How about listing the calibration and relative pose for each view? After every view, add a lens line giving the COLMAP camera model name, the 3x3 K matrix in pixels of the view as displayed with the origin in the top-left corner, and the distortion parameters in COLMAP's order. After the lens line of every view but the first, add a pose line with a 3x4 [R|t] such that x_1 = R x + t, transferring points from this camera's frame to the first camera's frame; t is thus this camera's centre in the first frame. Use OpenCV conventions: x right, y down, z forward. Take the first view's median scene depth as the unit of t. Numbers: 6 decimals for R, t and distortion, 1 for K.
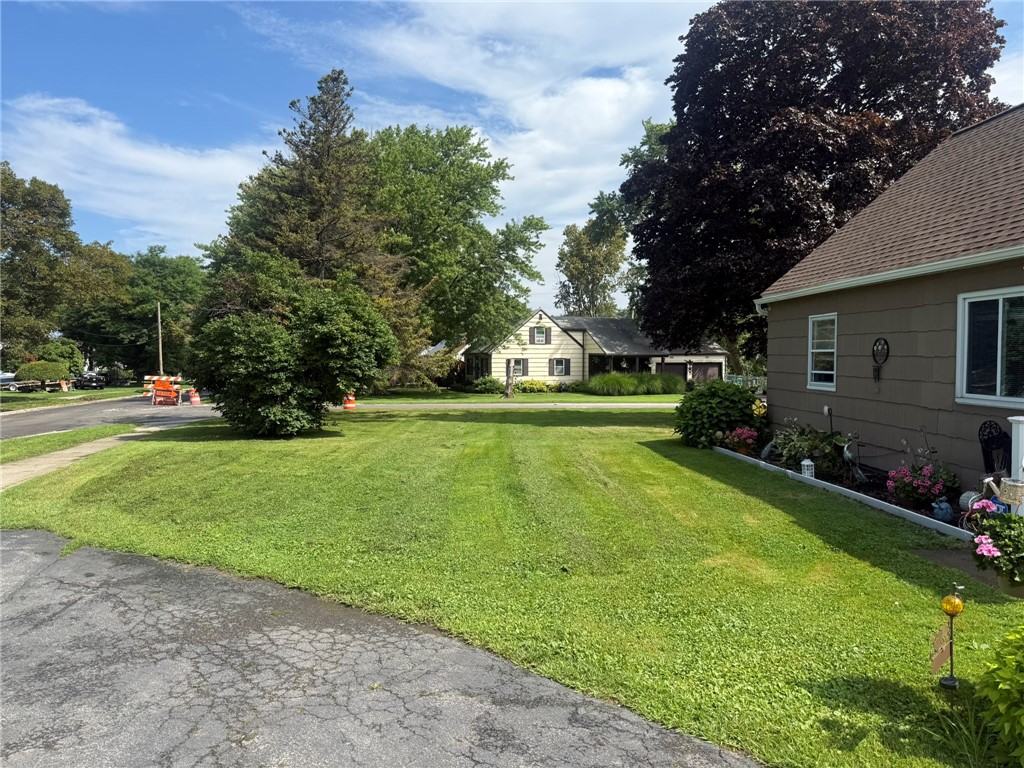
lens RADIAL K [[725.8, 0, 512.2], [0, 725.8, 389.9], [0, 0, 1]] dist [0.020940, -0.016985]
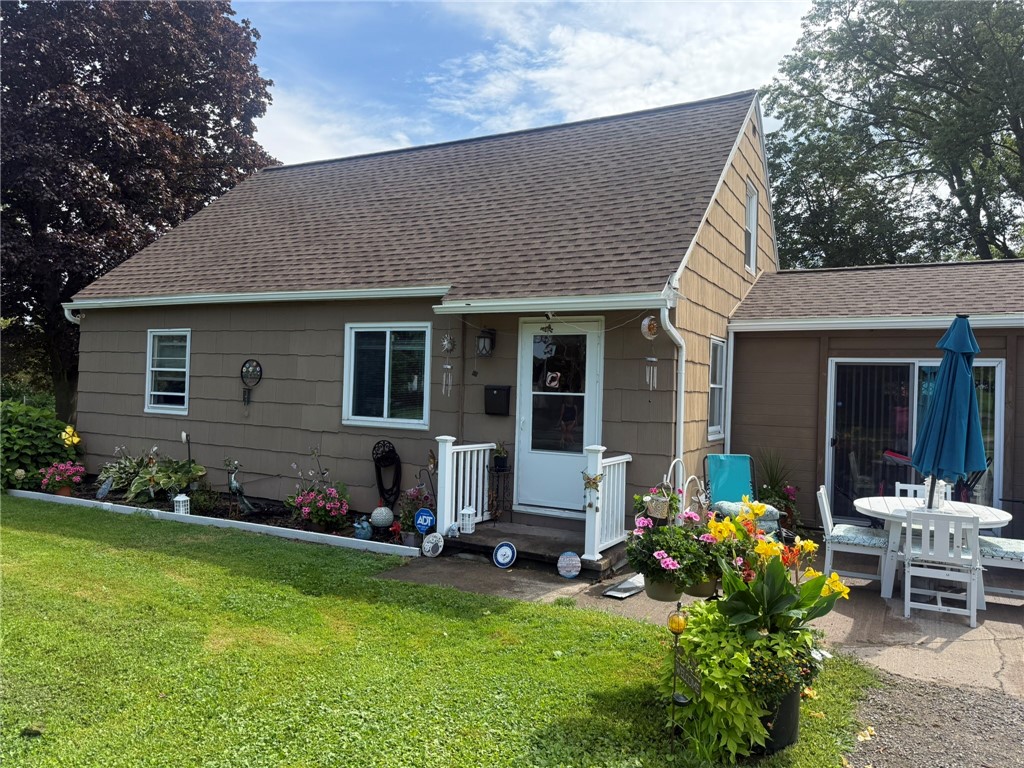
lens RADIAL K [[725.8, 0, 513.1], [0, 725.8, 373.0], [0, 0, 1]] dist [0.020940, -0.016985]
pose [[0.517272, 0.030753, 0.855268, -0.142756], [0.009639, 0.999081, -0.041754, -0.009585], [-0.855767, 0.029842, 0.516500, 0.206084]]
